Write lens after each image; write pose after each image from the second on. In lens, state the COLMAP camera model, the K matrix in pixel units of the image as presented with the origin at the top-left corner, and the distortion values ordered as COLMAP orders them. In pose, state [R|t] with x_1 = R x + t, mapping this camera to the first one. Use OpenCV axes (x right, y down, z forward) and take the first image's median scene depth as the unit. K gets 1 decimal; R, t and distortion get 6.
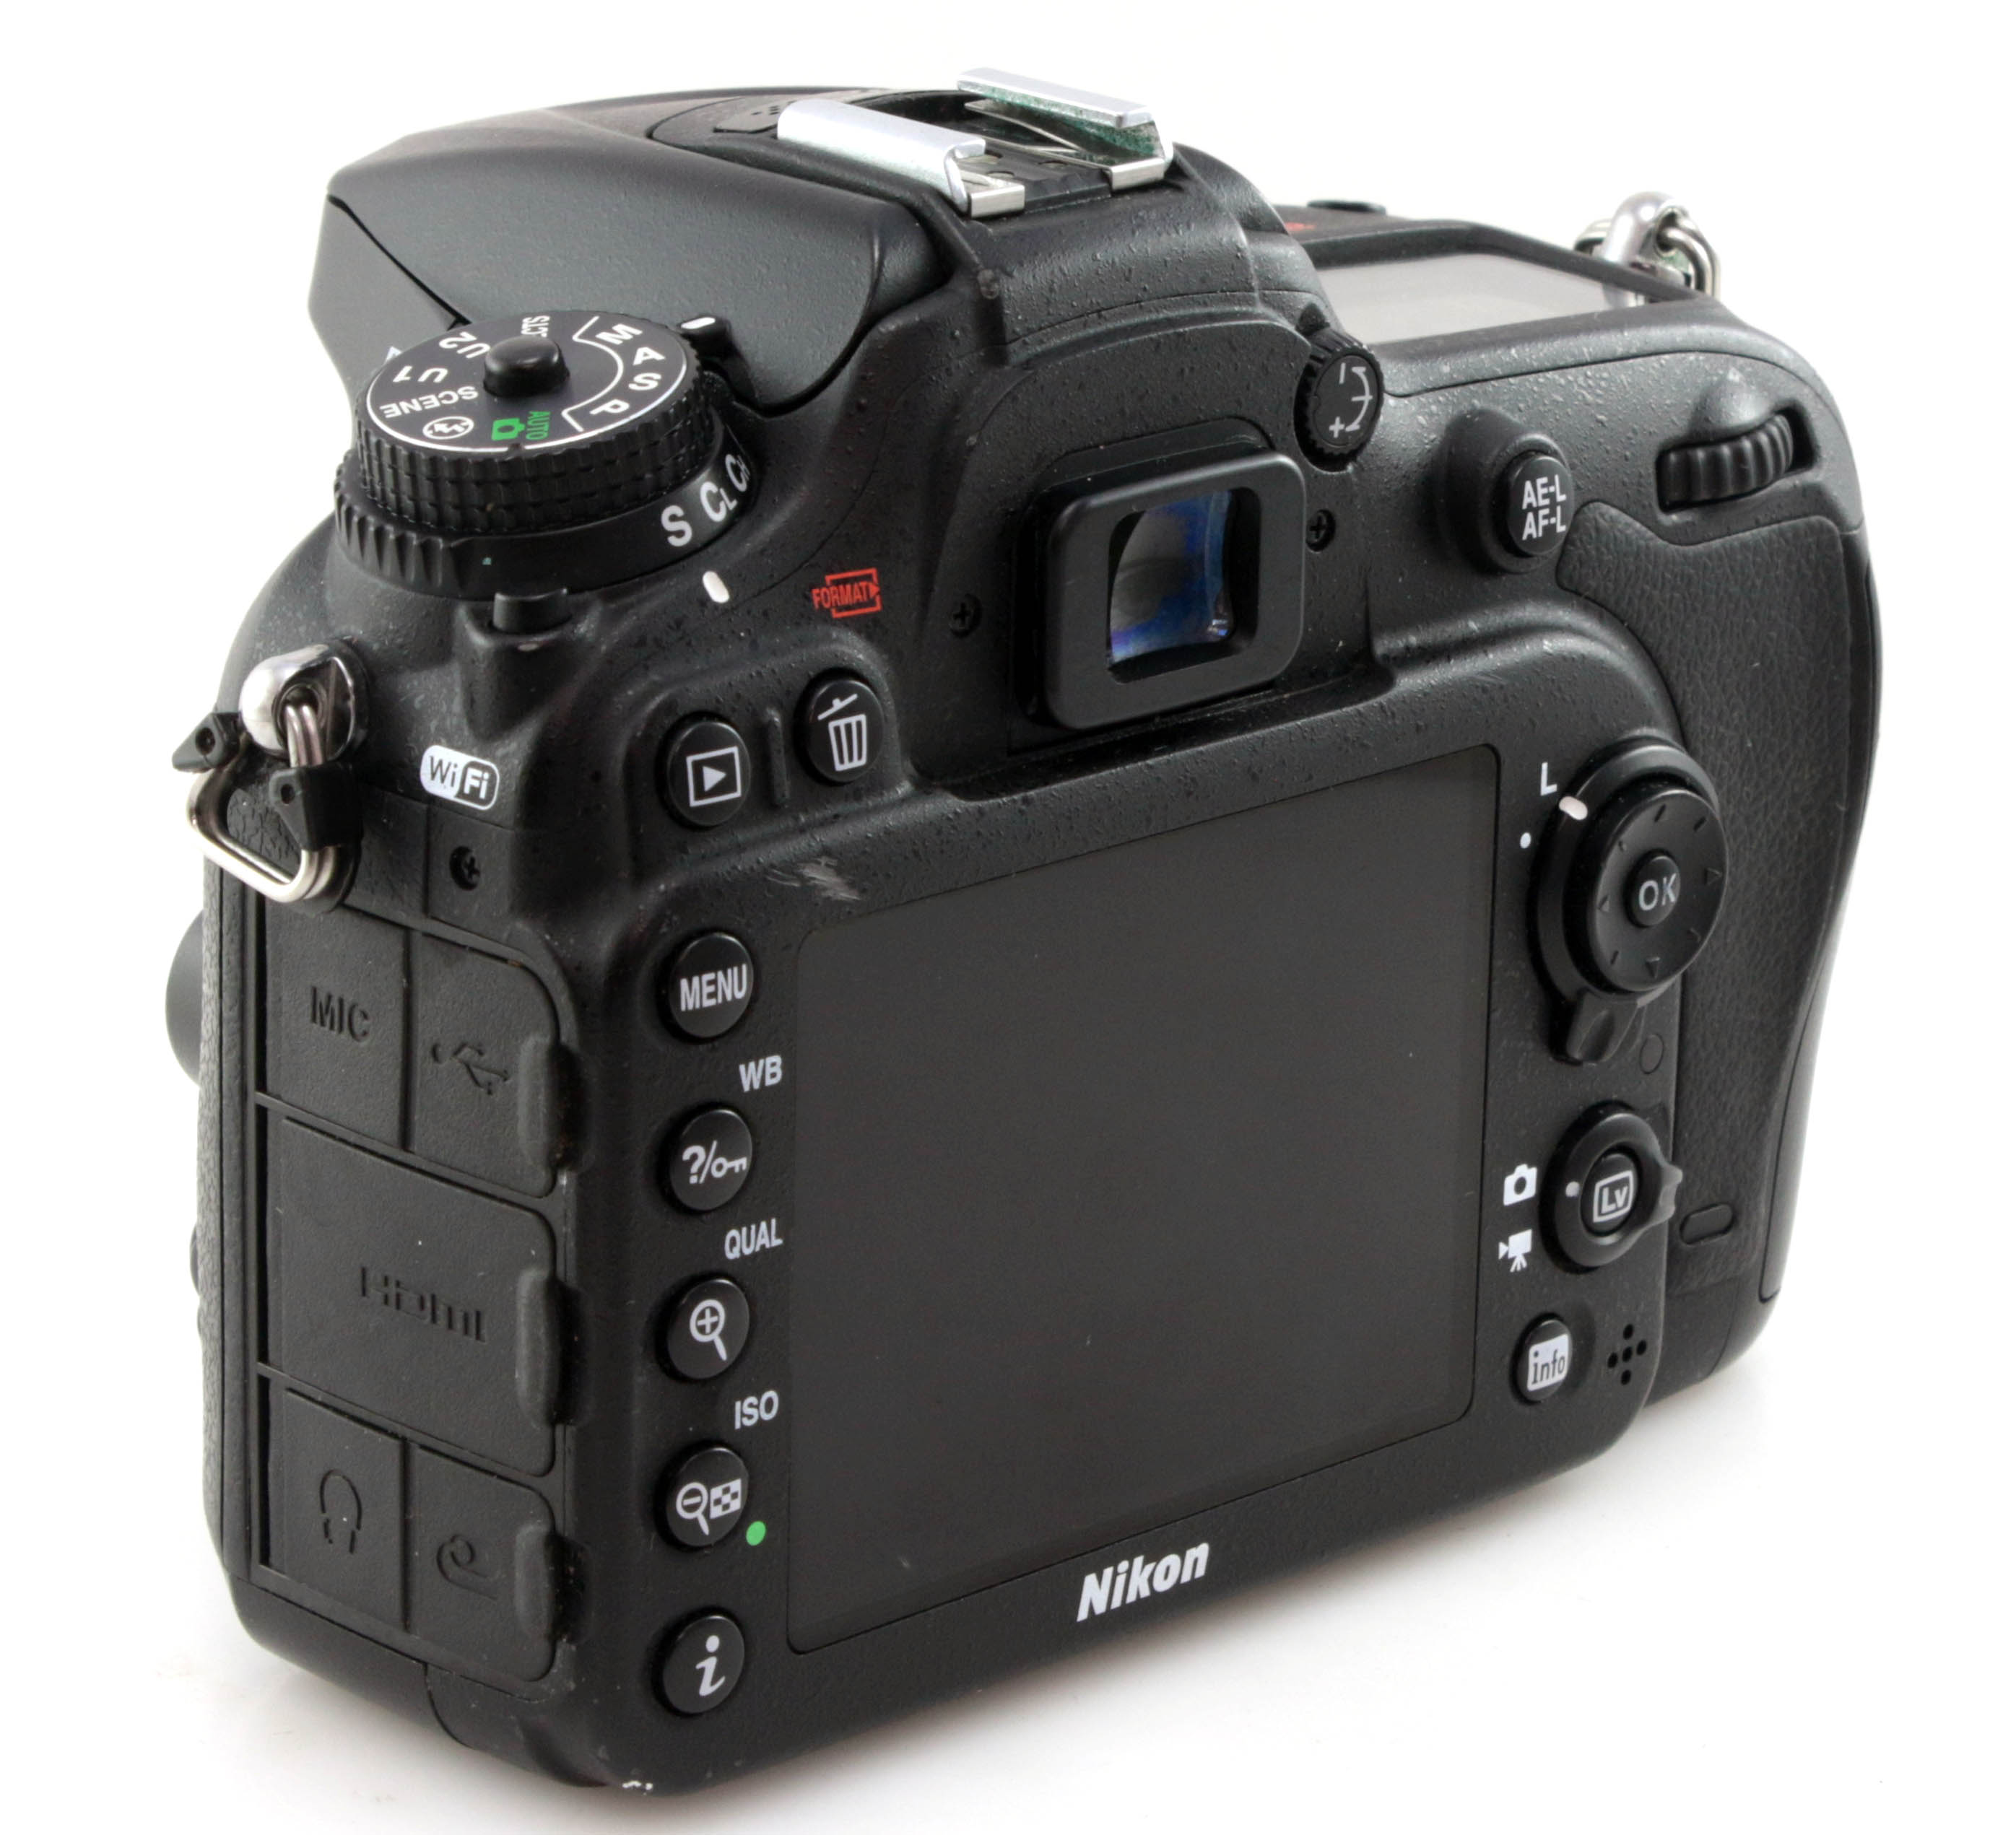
lens RADIAL K [[8272.2, 0, 1008.0], [0, 8272.2, 917.5], [0, 0, 1]] dist [0.066053, -4.756107]
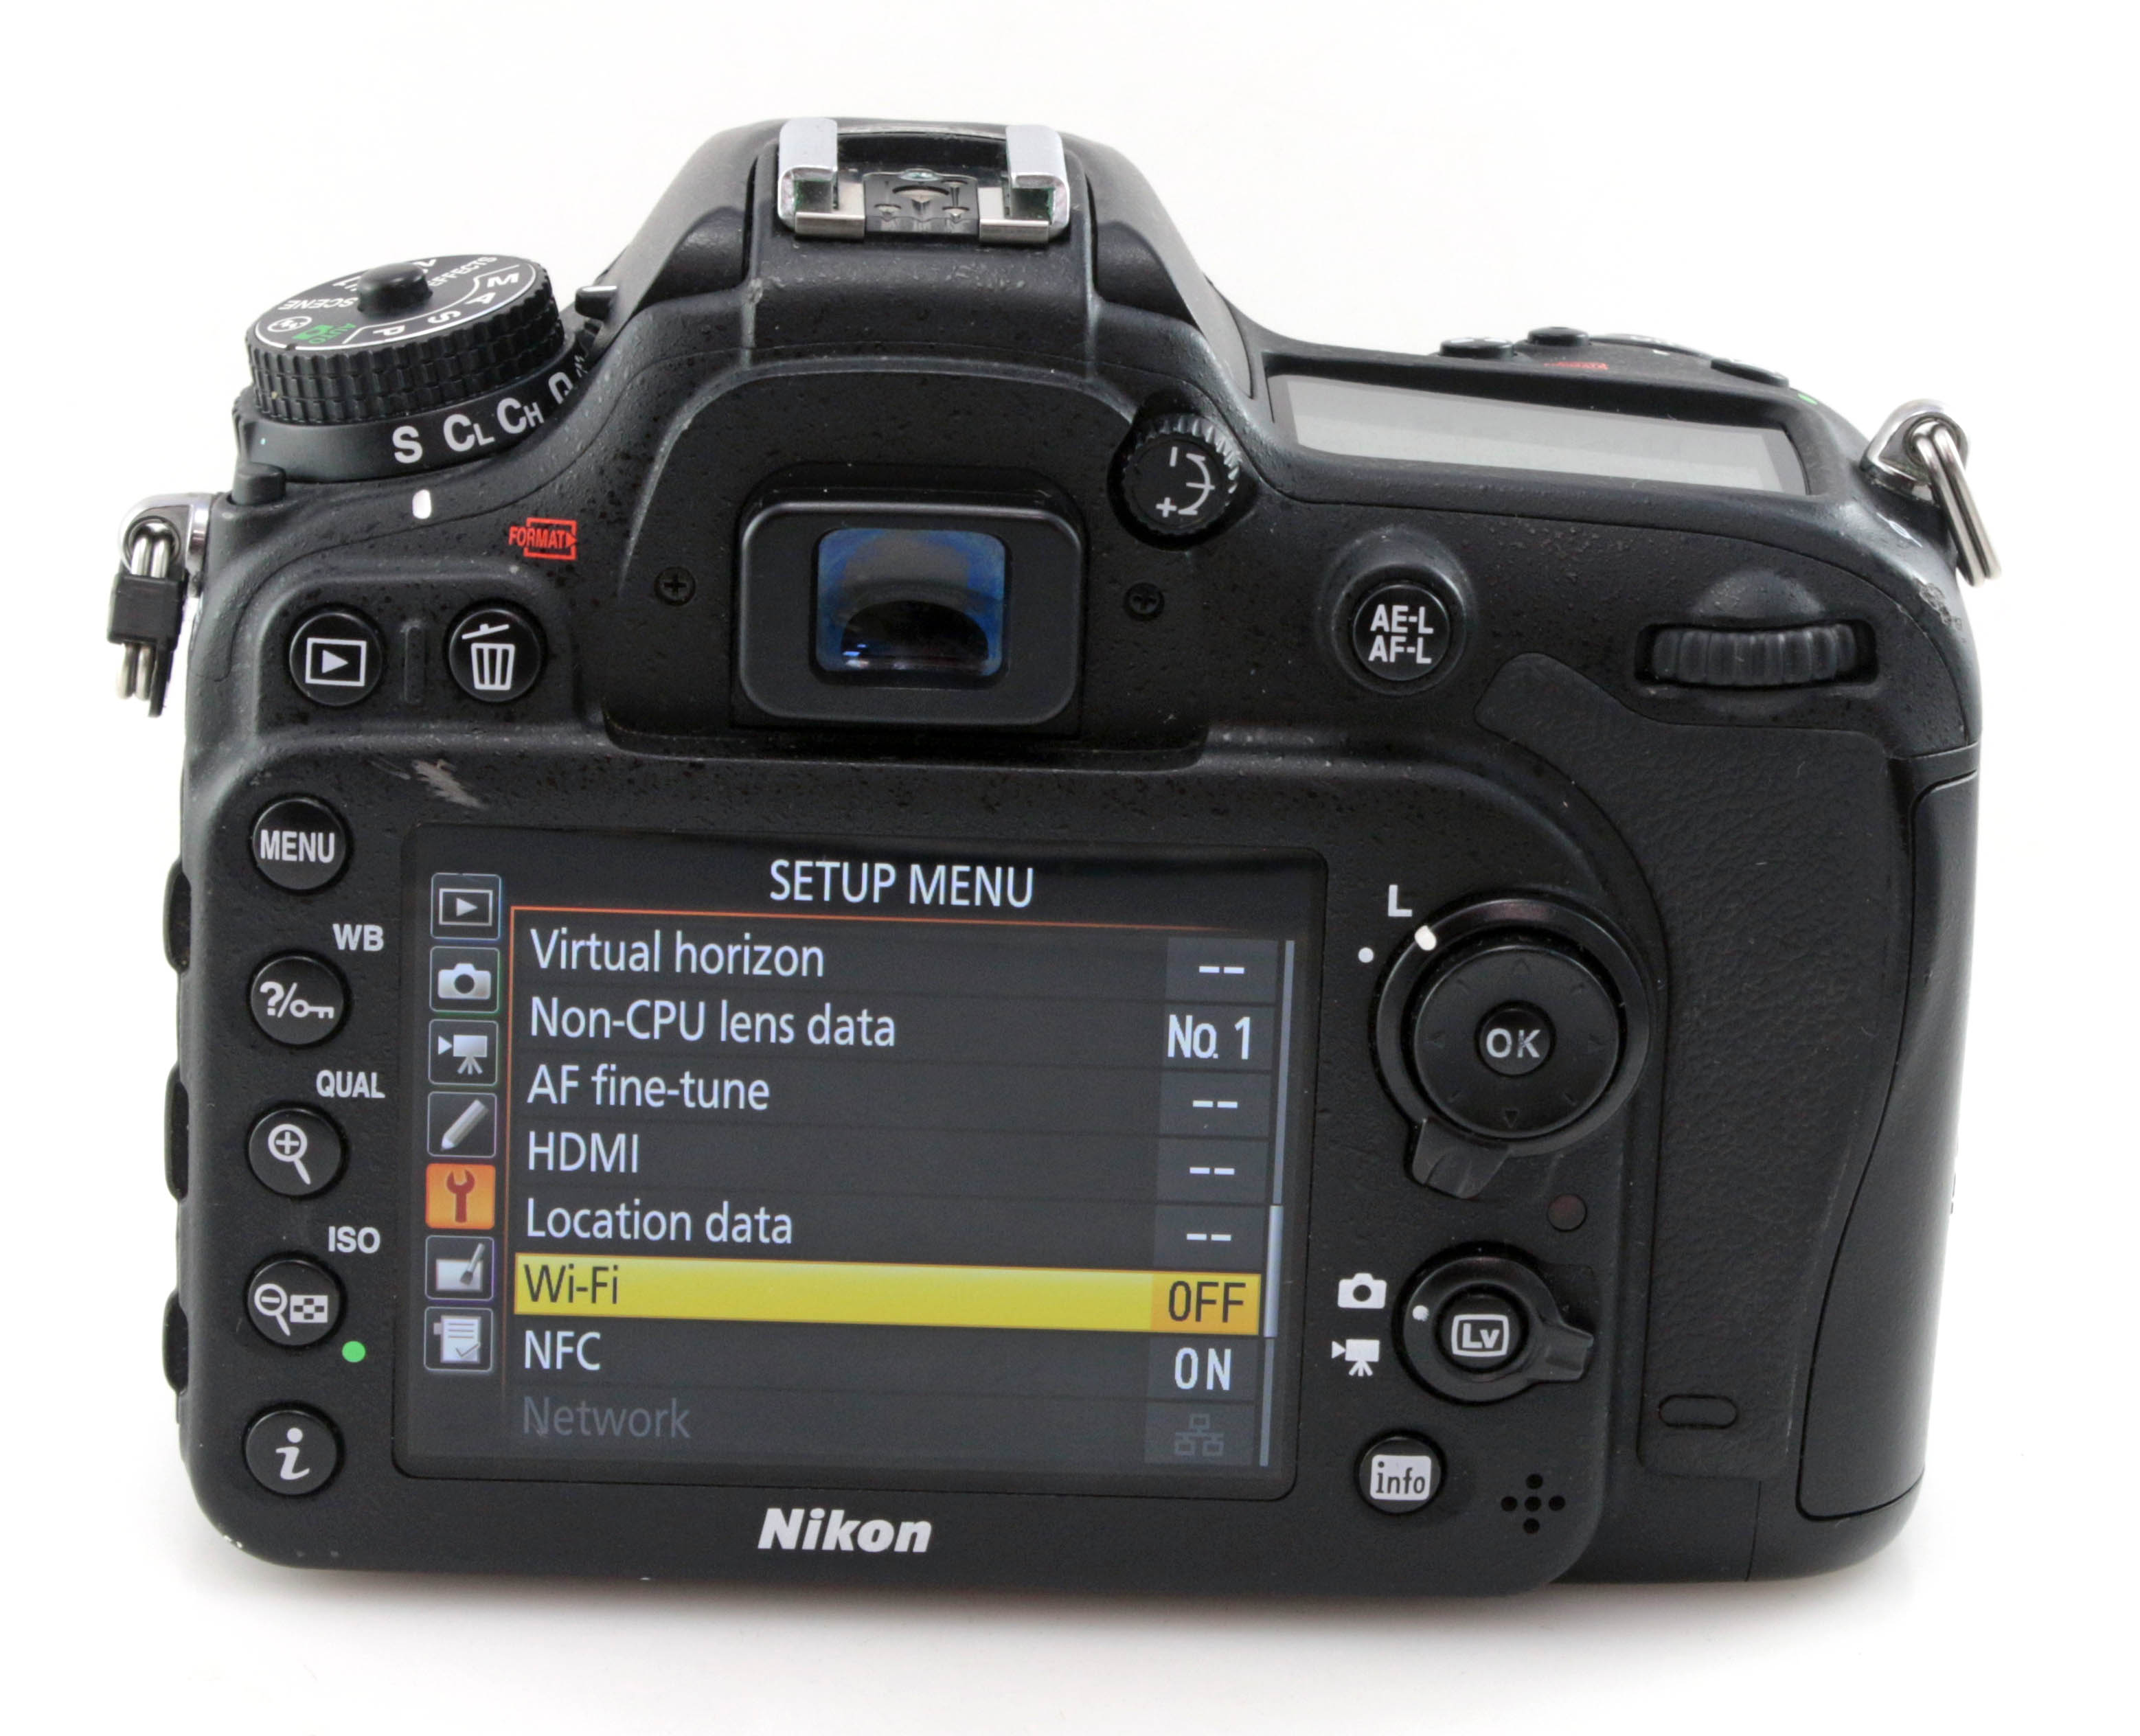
lens RADIAL K [[7346.2, 0, 1070.0], [0, 7346.2, 868.0], [0, 0, 1]] dist [-0.001487, 0.515319]
pose [[0.726017, 0.211275, -0.654417, 0.676229], [-0.231320, 0.971211, 0.056921, -0.067839], [0.647603, 0.110054, 0.753988, 0.309610]]
